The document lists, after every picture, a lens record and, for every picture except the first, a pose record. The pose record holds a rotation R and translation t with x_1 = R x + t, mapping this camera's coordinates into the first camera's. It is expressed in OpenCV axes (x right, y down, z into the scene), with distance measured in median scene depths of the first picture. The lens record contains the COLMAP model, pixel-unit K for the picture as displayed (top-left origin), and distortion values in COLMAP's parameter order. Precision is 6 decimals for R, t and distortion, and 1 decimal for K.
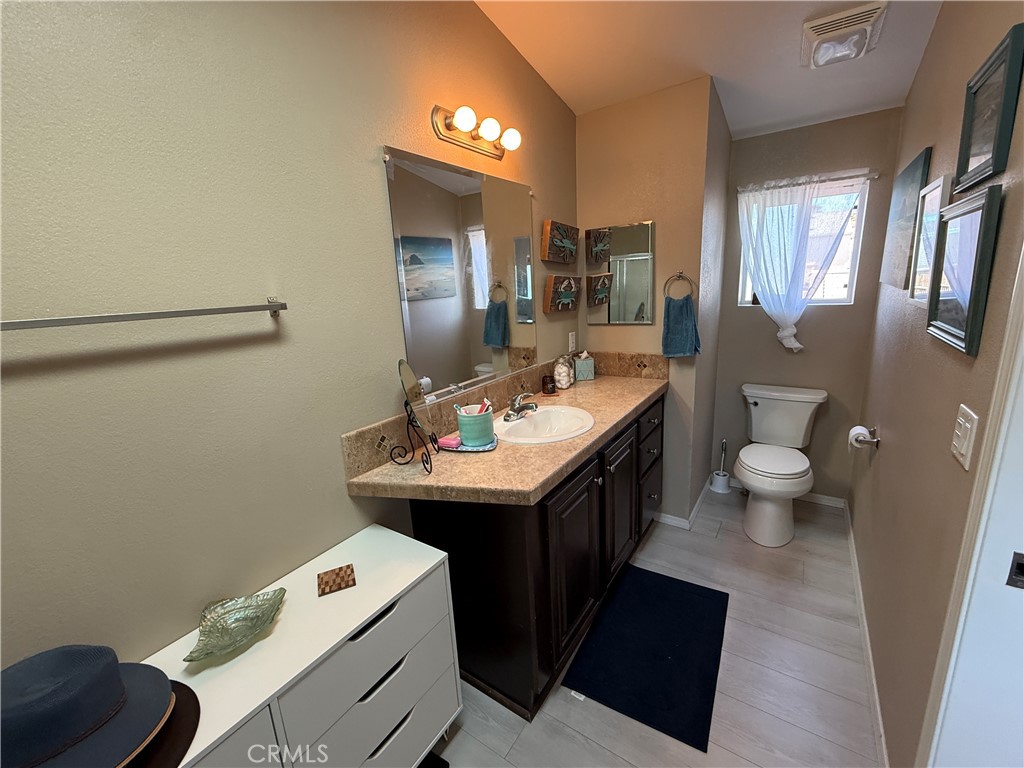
lens RADIAL K [[415.2, 0, 512.6], [0, 415.2, 380.8], [0, 0, 1]] dist [-0.002474, -0.000001]
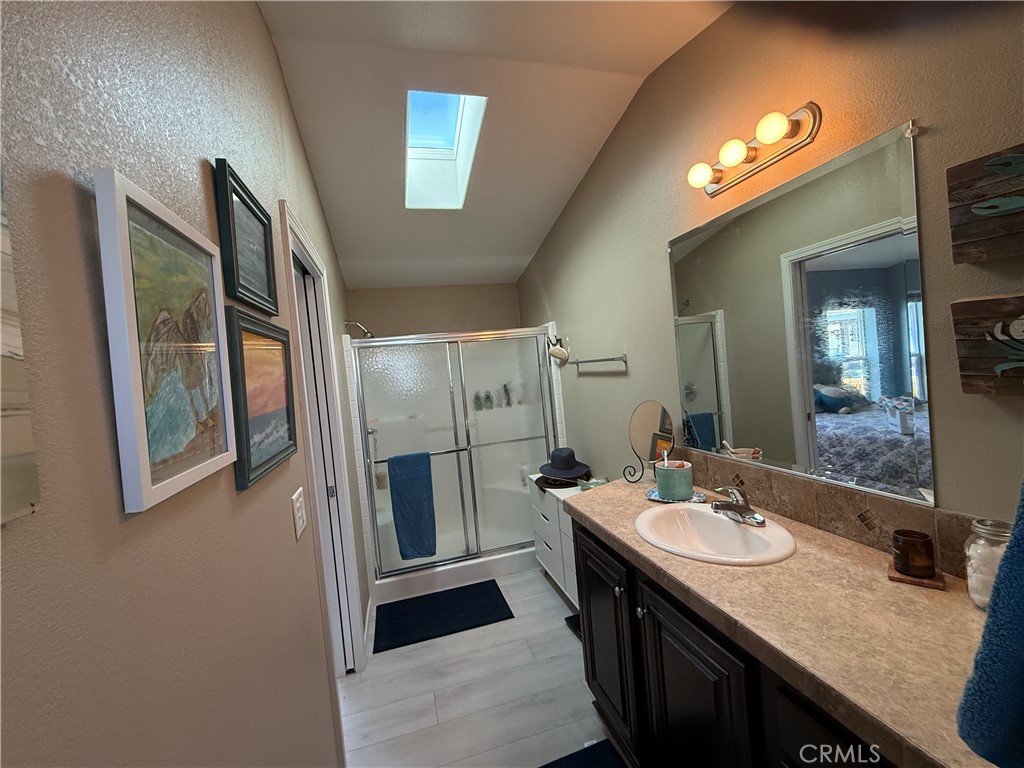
lens RADIAL K [[415.2, 0, 509.5], [0, 415.2, 379.5], [0, 0, 1]] dist [-0.002474, -0.000001]
pose [[-0.627476, 0.134184, -0.766987, 0.959280], [-0.049859, 0.976093, 0.211557, -0.346463], [0.777038, 0.170988, -0.605784, 1.310862]]
